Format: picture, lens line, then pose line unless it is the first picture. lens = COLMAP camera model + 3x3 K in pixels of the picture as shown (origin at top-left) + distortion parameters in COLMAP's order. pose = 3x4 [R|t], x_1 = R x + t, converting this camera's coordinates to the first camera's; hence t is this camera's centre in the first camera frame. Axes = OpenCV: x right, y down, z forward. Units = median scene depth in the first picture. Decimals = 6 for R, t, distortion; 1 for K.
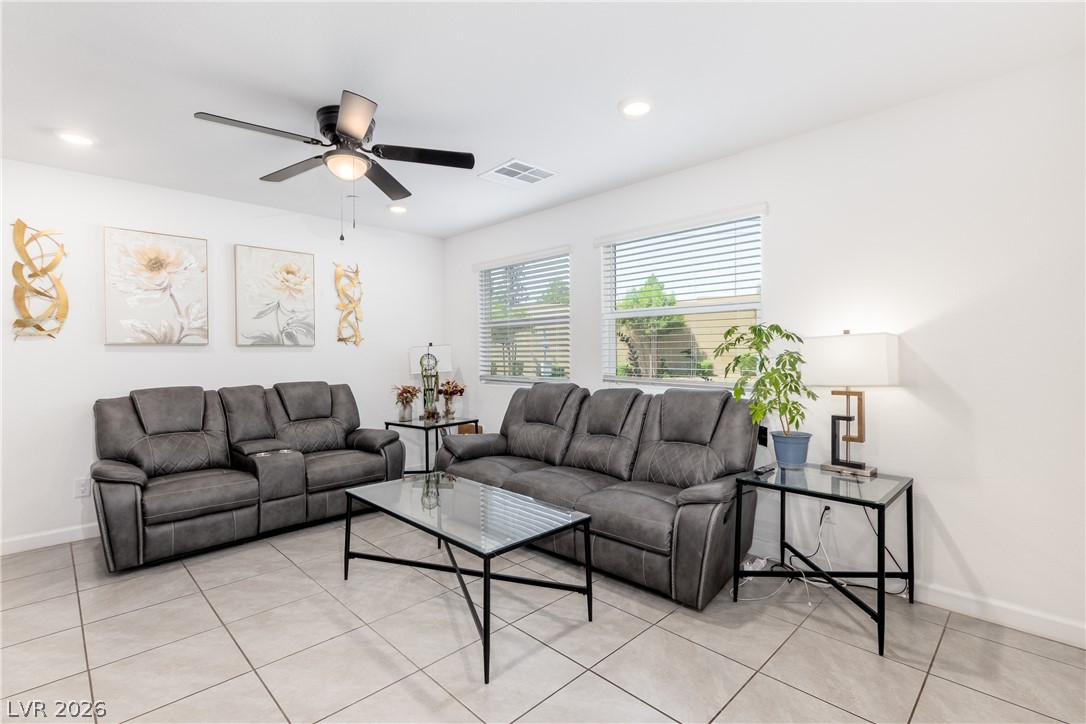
lens RADIAL K [[503.2, 0, 527.1], [0, 503.2, 353.1], [0, 0, 1]] dist [0.008313, -0.000323]
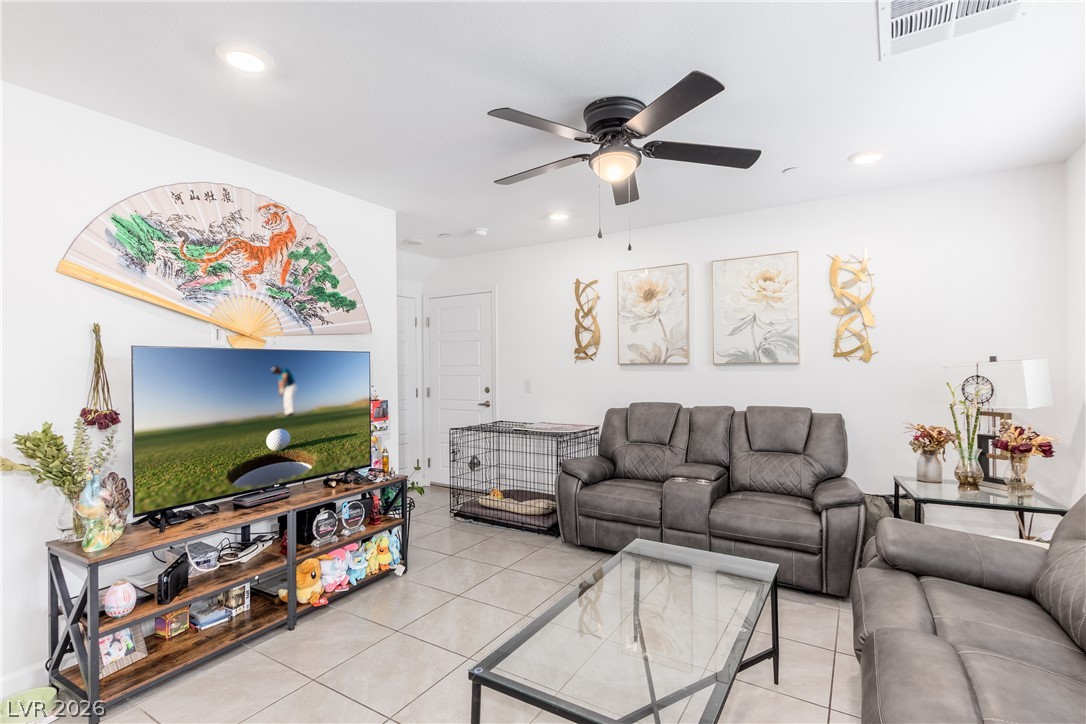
lens RADIAL K [[503.2, 0, 539.0], [0, 503.2, 366.5], [0, 0, 1]] dist [0.008313, -0.000323]
pose [[0.258840, 0.006830, -0.965896, 0.277007], [0.010112, 0.999901, 0.009780, -0.023047], [0.965867, -0.012298, 0.258745, 0.409345]]
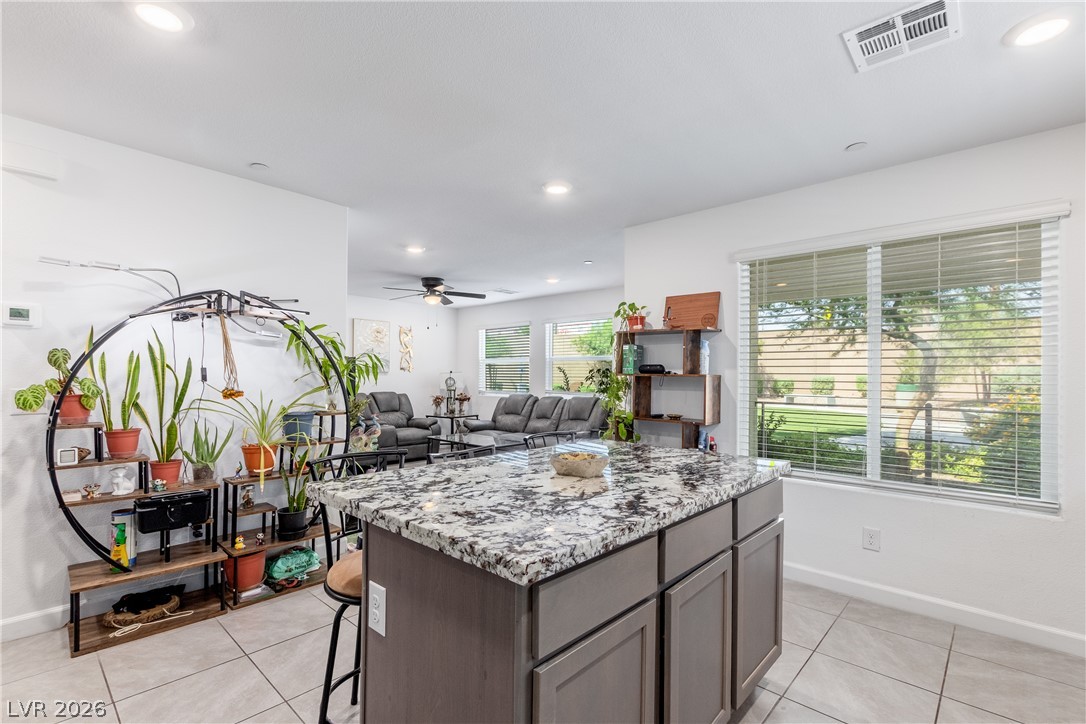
lens RADIAL K [[503.2, 0, 531.9], [0, 503.2, 369.7], [0, 0, 1]] dist [0.008313, -0.000323]
pose [[0.998326, 0.017900, 0.054996, -0.009366], [-0.017132, 0.999749, -0.014408, -0.005154], [-0.055240, 0.013442, 0.998383, -0.895273]]
